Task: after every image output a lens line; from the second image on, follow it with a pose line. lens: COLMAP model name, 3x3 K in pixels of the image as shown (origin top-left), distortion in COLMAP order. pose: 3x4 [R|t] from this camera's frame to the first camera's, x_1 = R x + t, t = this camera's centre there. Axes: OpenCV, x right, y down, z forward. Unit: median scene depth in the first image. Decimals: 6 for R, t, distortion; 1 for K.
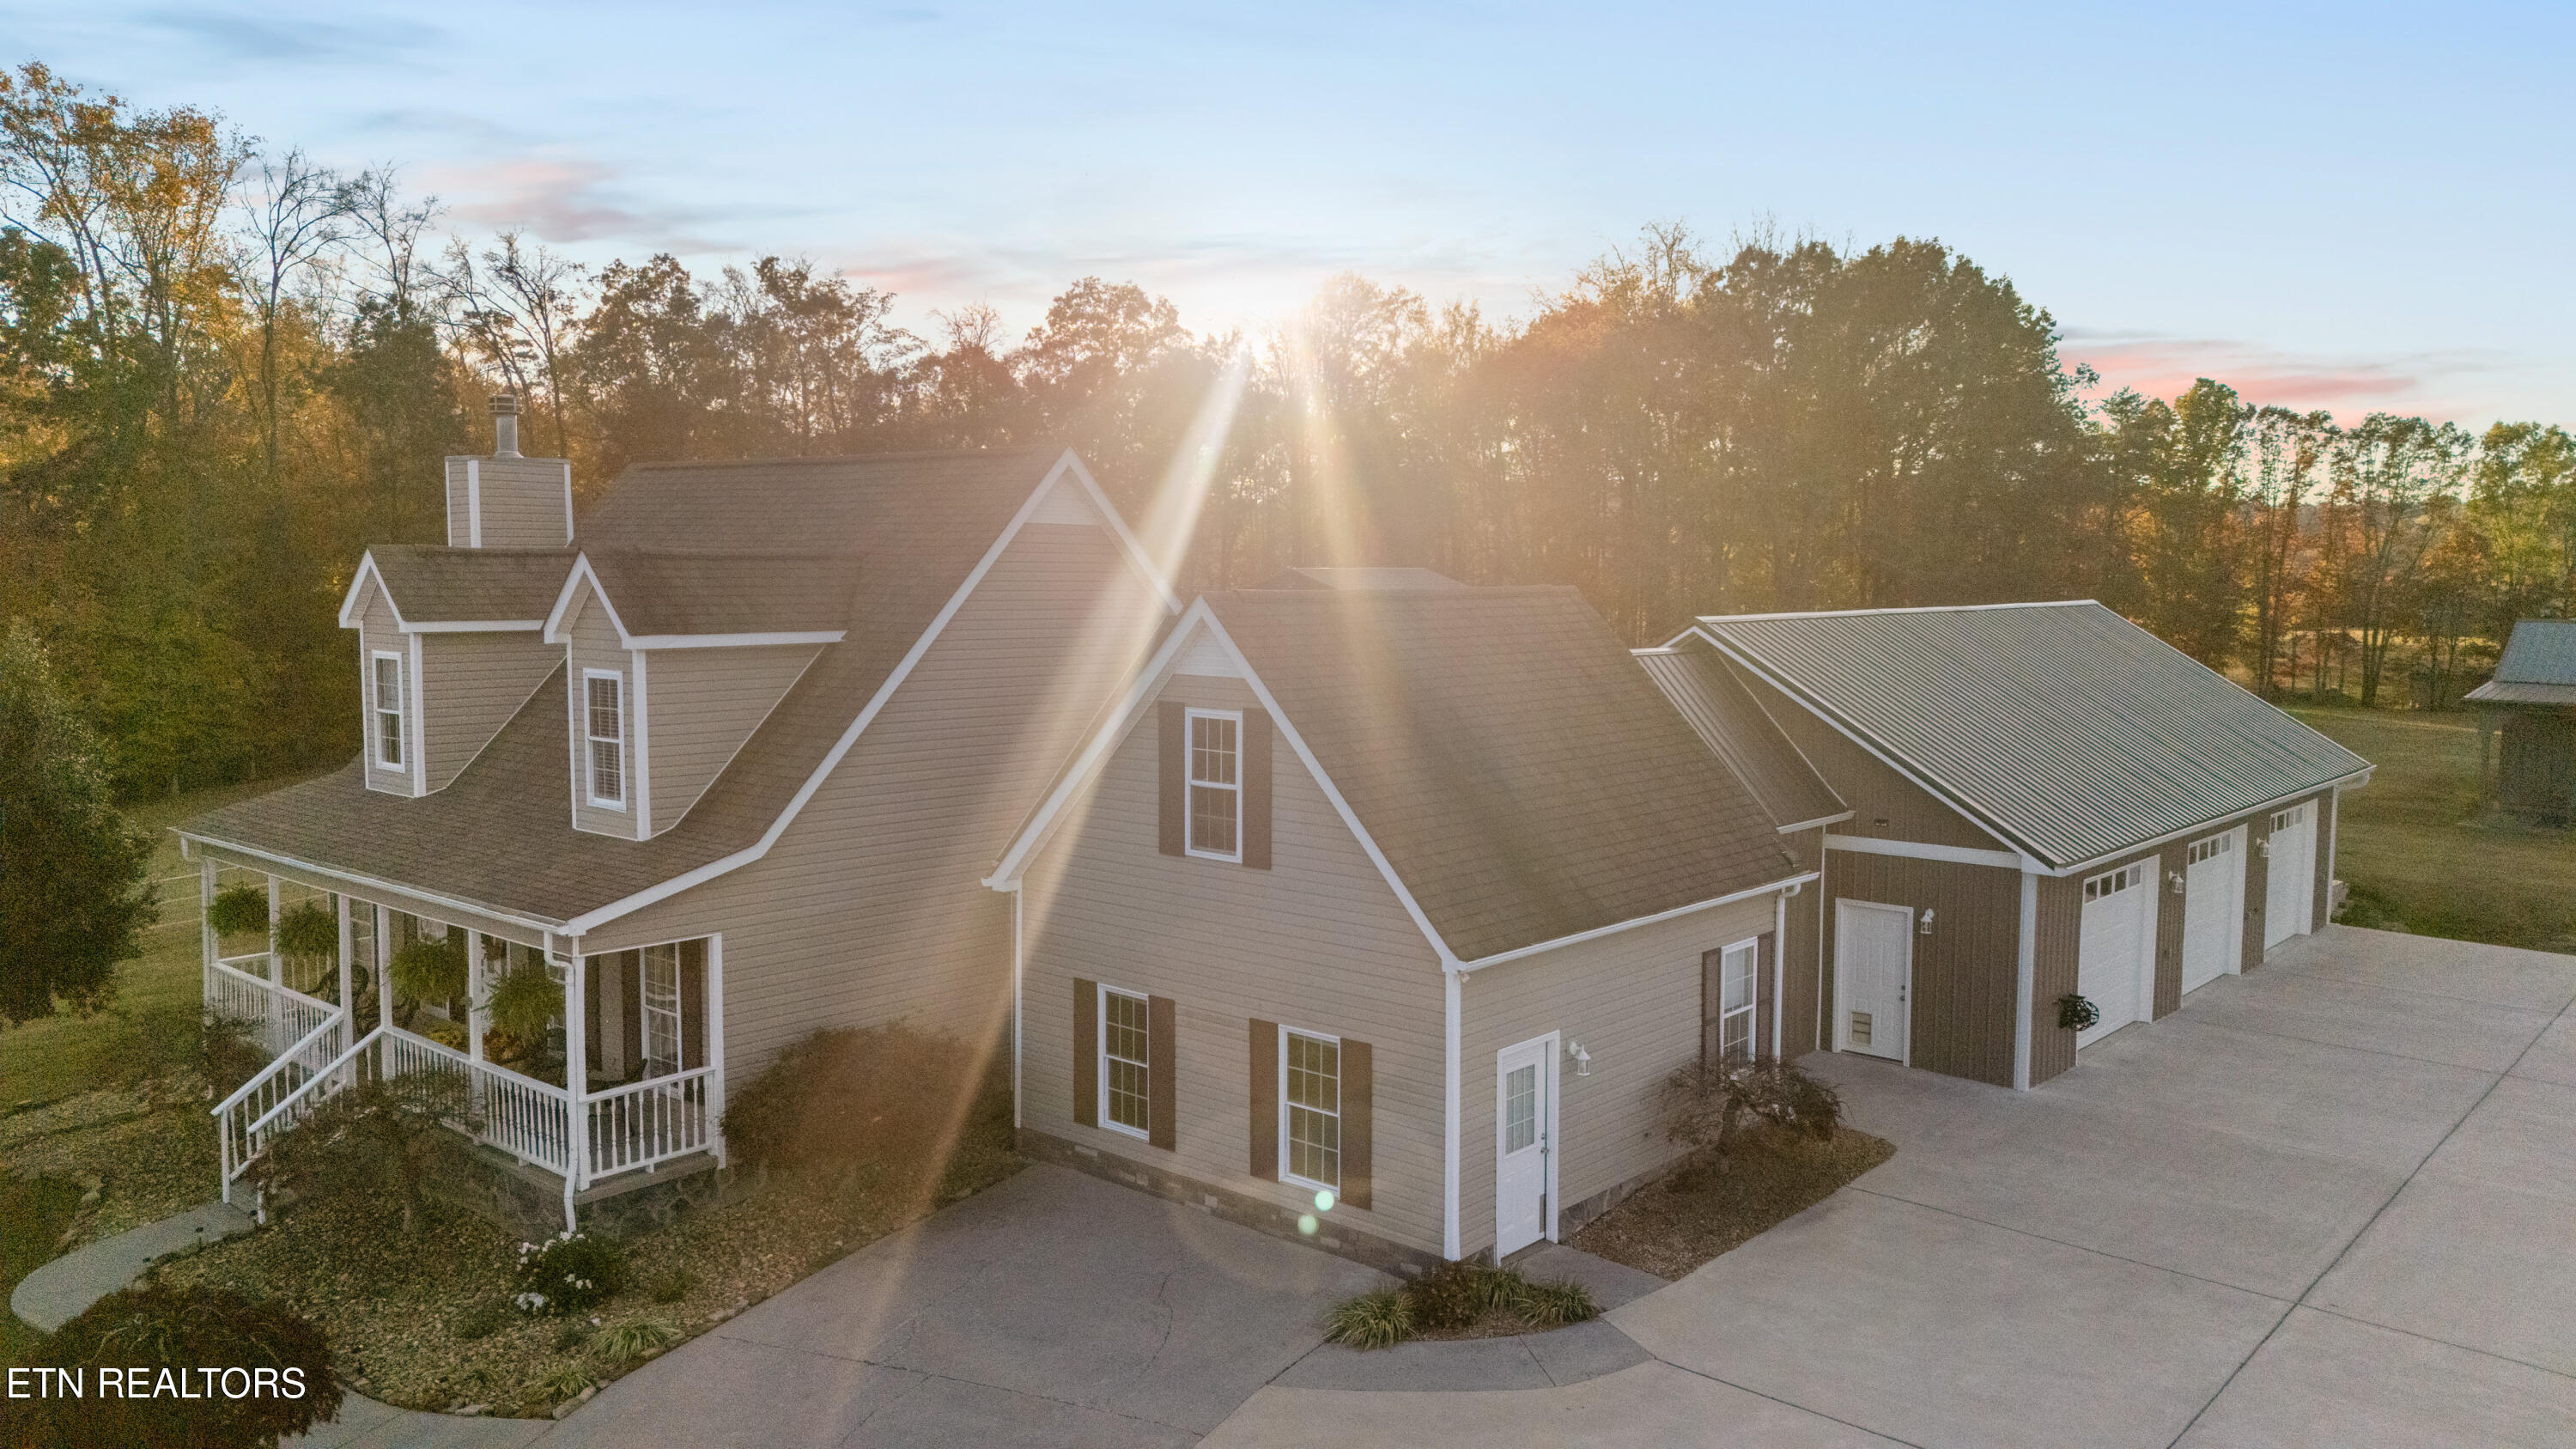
lens RADIAL K [[1930.5, 0, 1288.0], [0, 1930.5, 724.5], [0, 0, 1]] dist [0.082912, -0.113694]
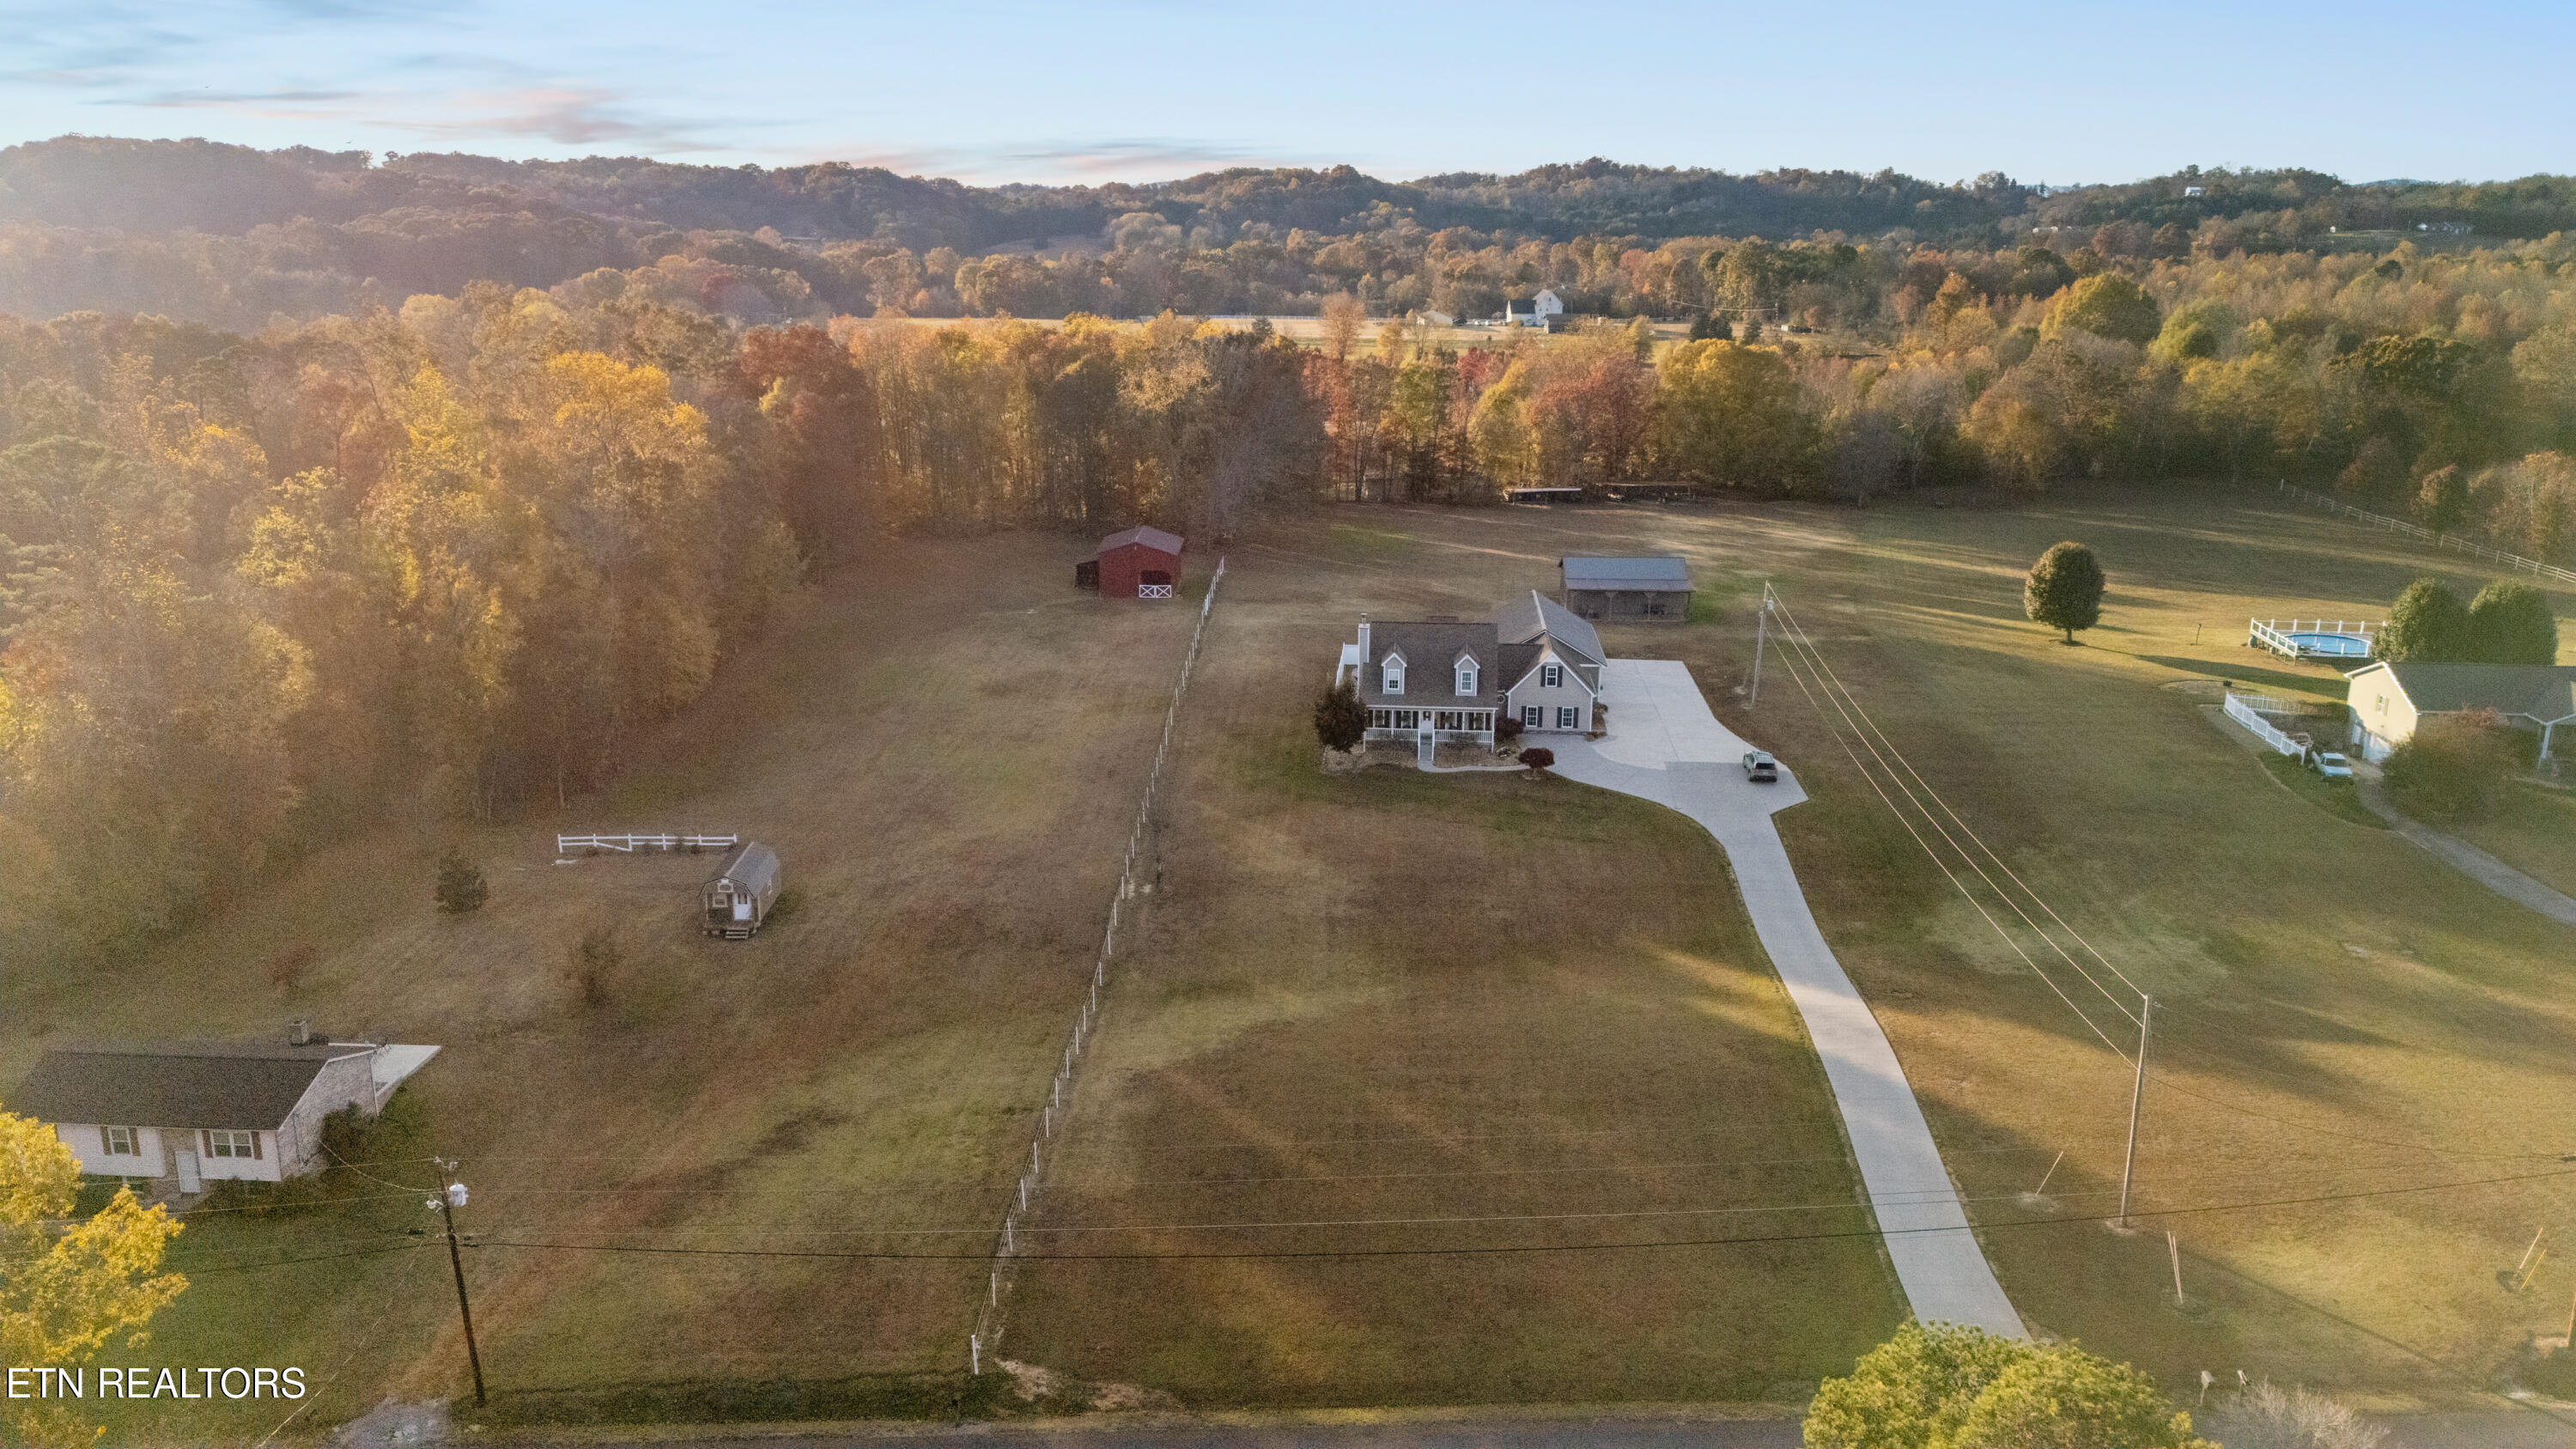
lens RADIAL K [[1864.4, 0, 1288.0], [0, 1864.4, 724.5], [0, 0, 1]] dist [0.074073, -0.090550]
pose [[0.799935, -0.160159, 0.578319, -4.497012], [0.048661, 0.977865, 0.203500, -1.160810], [-0.598110, -0.134645, 0.790022, -3.640093]]
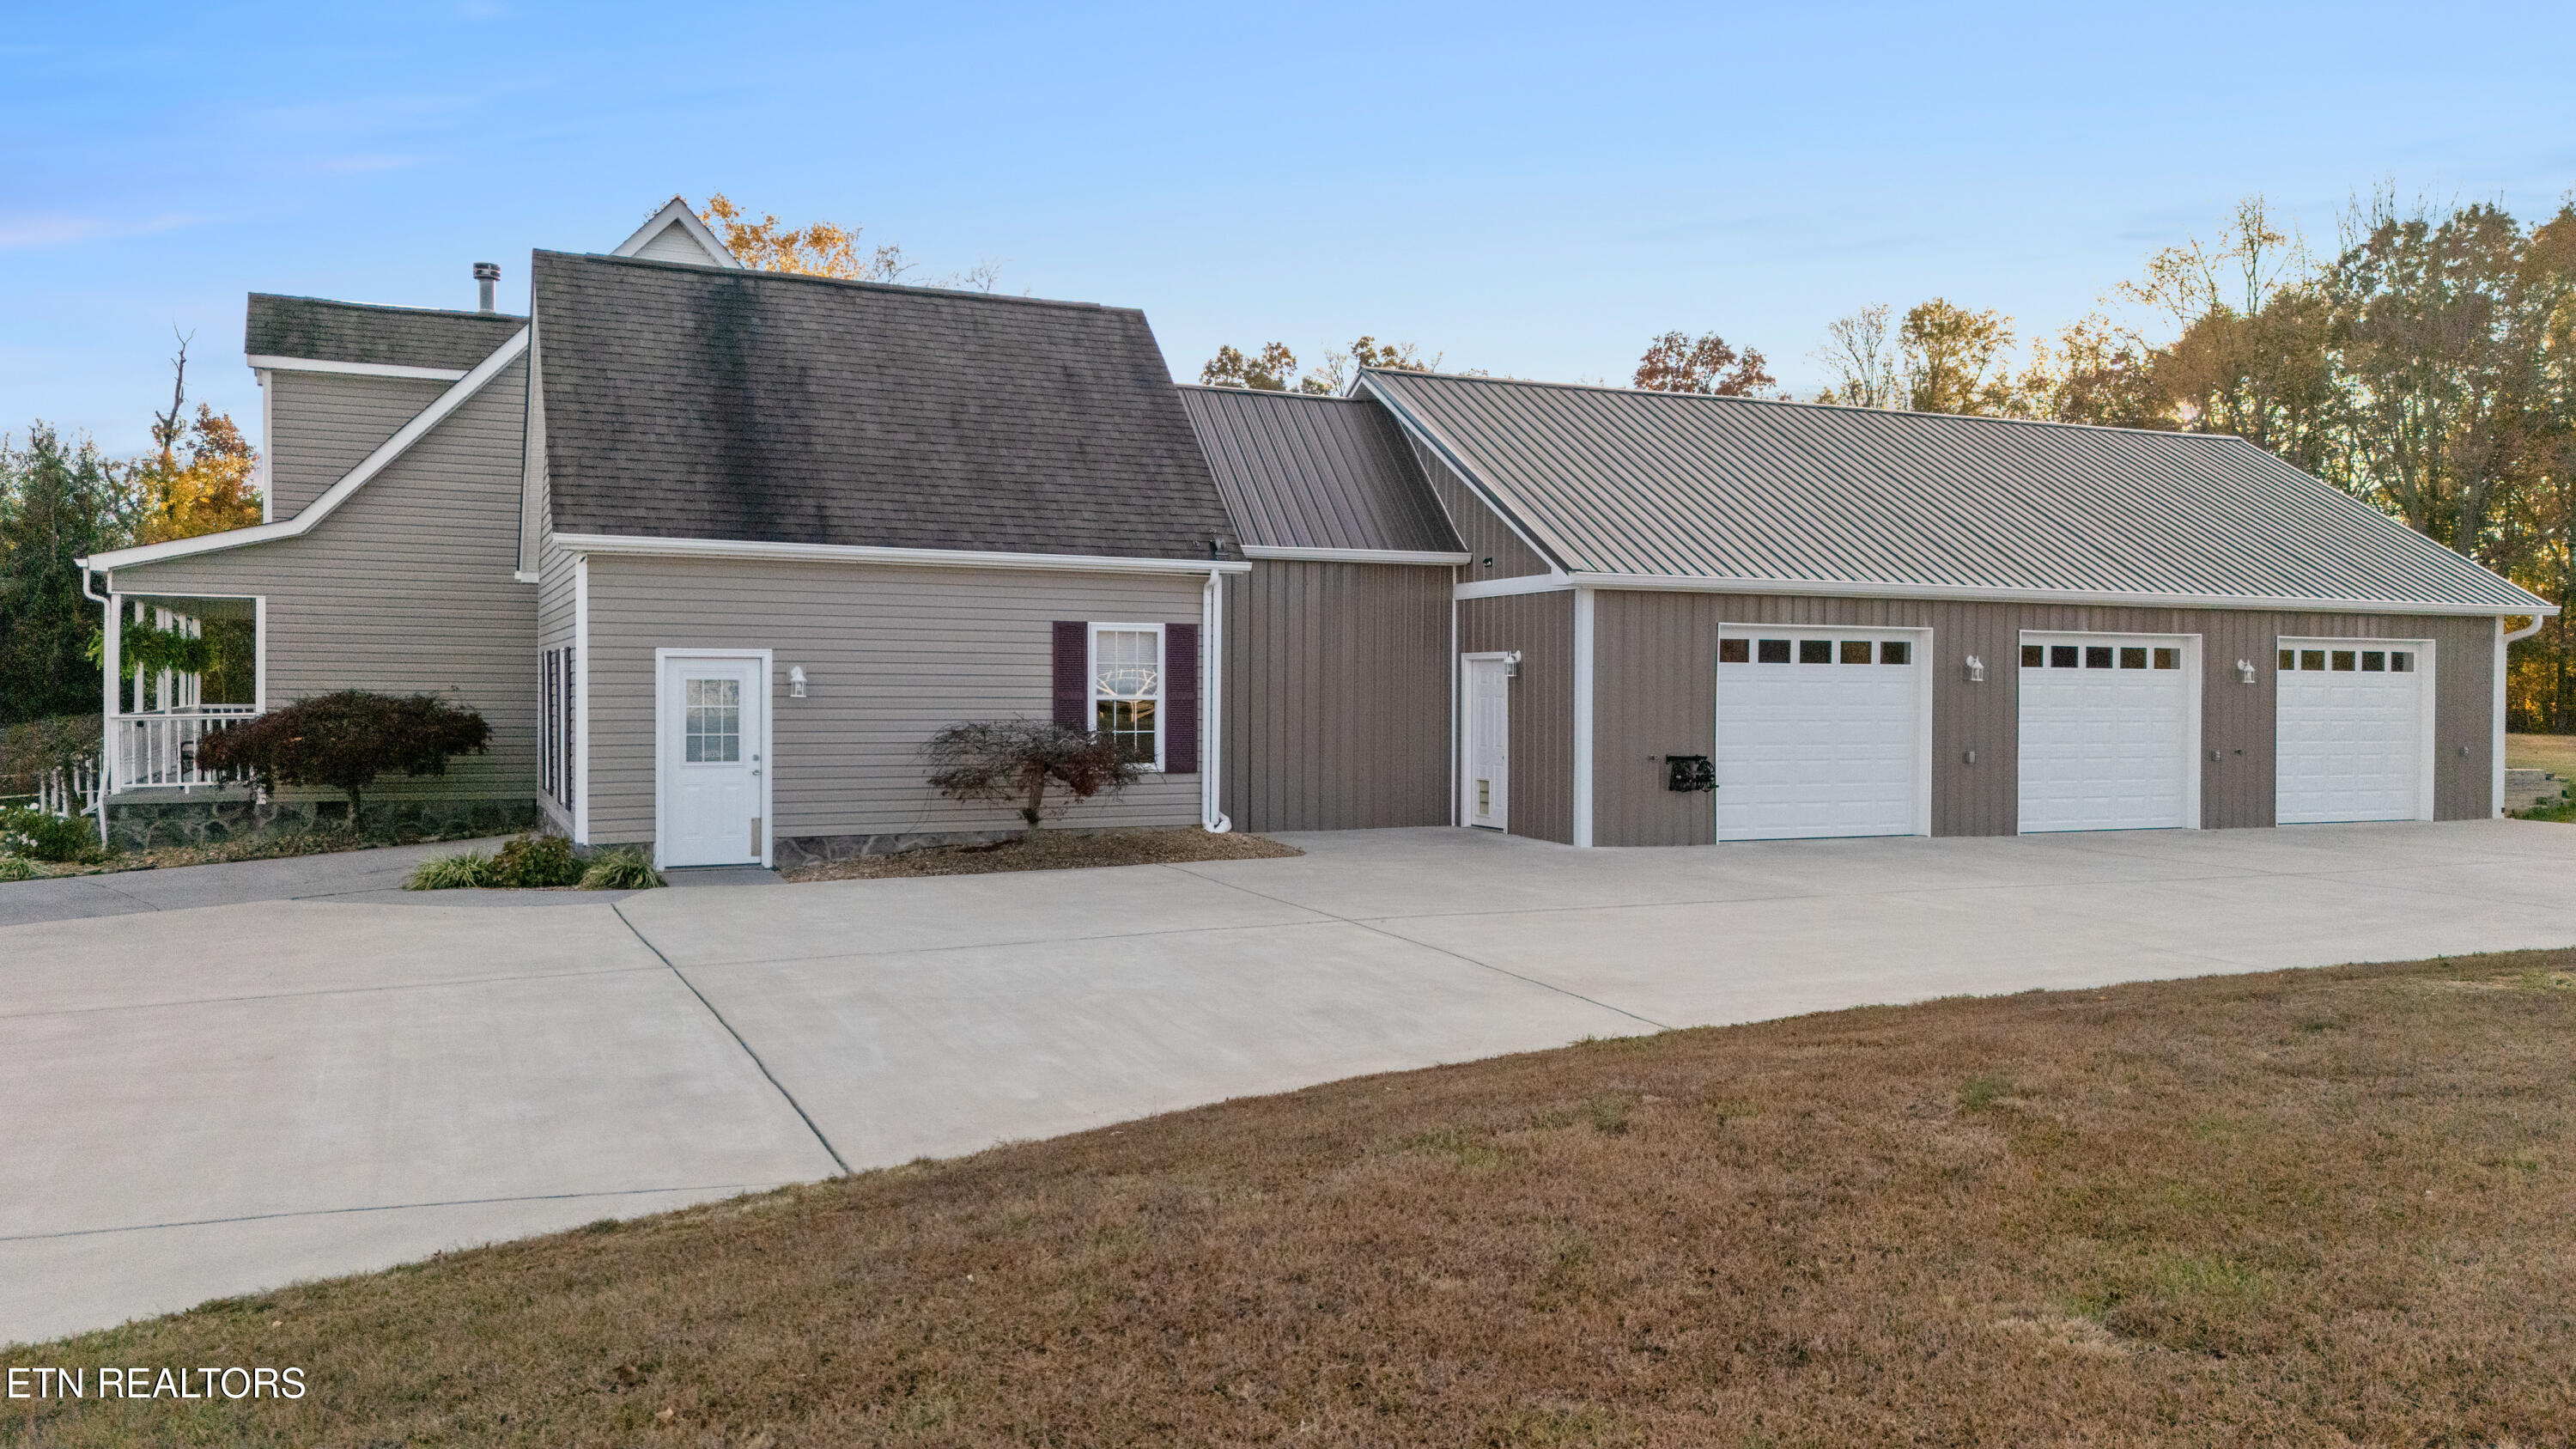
lens RADIAL K [[1954.6, 0, 1288.0], [0, 1954.6, 724.5], [0, 0, 1]] dist [0.035522, -0.003139]
pose [[0.911826, 0.009559, -0.410466, 0.750999], [-0.040330, 0.996980, -0.066373, 0.238904], [0.408592, 0.077075, 0.909457, 0.192679]]
